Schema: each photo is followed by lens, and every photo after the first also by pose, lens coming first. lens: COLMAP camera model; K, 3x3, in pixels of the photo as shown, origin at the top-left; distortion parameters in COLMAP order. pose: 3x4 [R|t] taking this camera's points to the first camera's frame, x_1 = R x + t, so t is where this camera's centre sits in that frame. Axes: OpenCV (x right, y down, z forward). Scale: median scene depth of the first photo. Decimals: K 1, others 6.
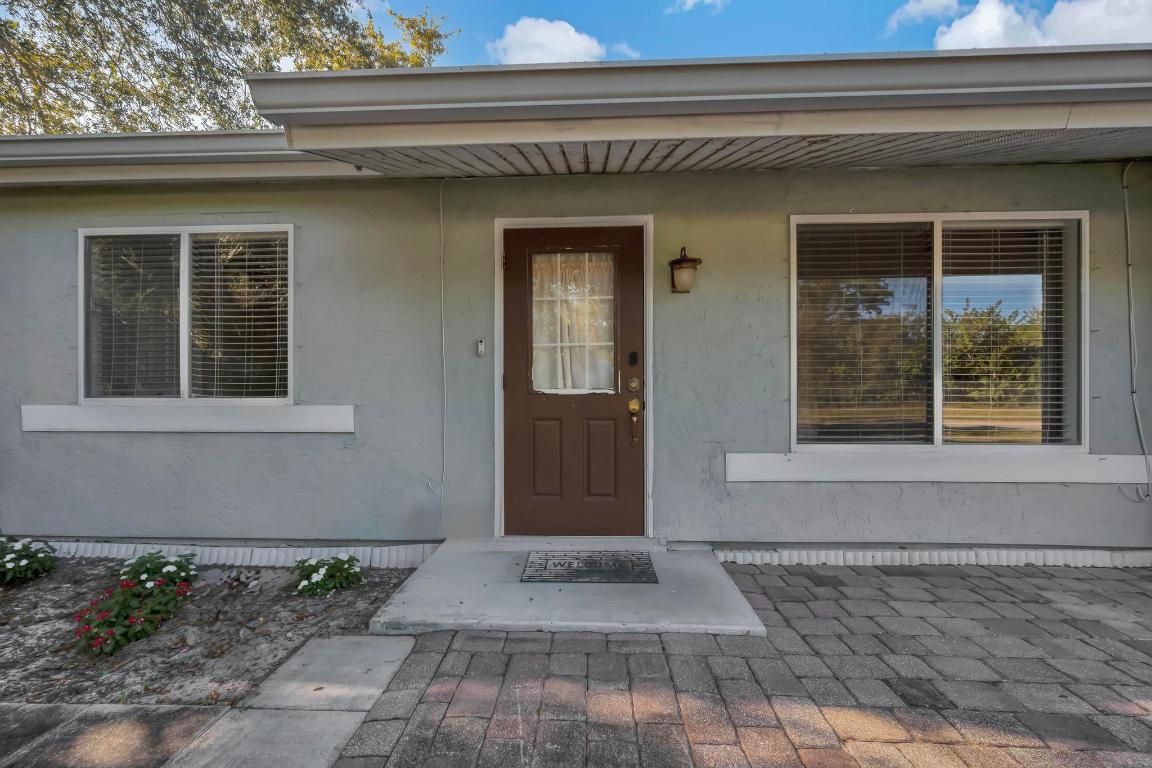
lens RADIAL K [[450.4, 0, 575.5], [0, 450.4, 386.5], [0, 0, 1]] dist [-0.003391, -0.000196]
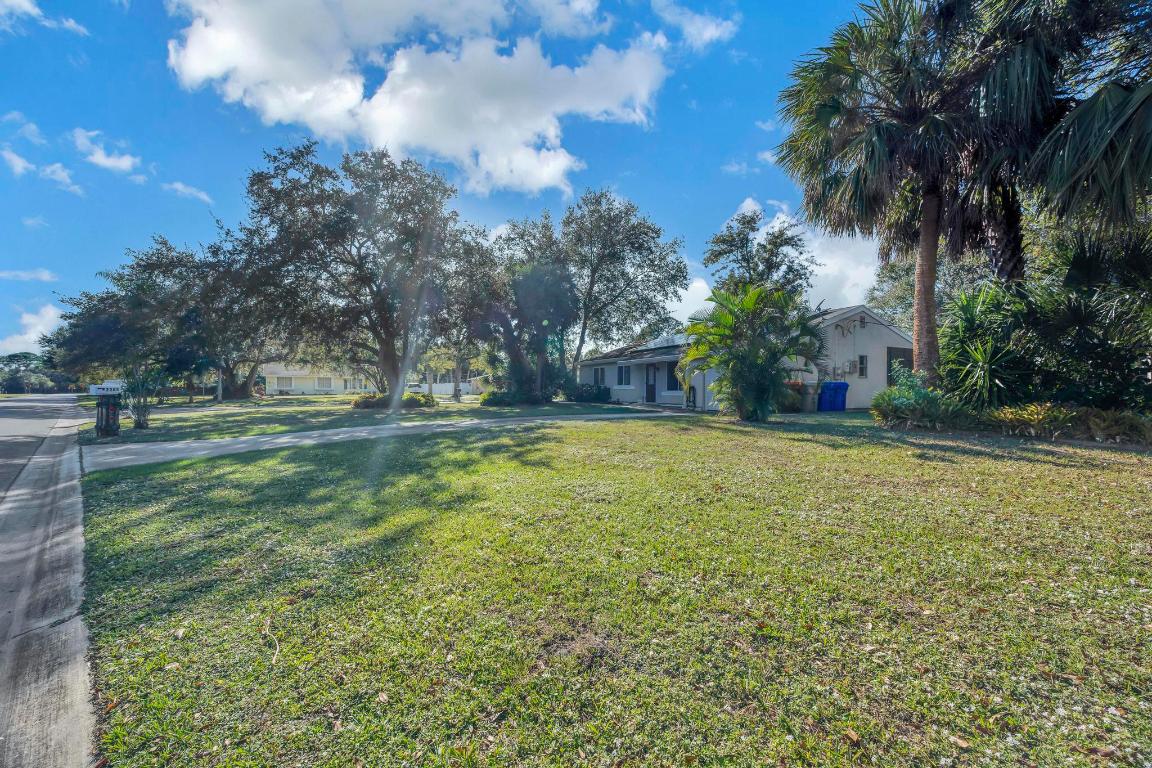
lens RADIAL K [[450.4, 0, 575.5], [0, 450.4, 386.5], [0, 0, 1]] dist [-0.003391, -0.000196]
pose [[0.457659, -0.003737, -0.889120, 6.362041], [-0.000230, 0.999991, -0.004322, 0.087898], [0.889128, 0.002183, 0.457654, -3.754542]]
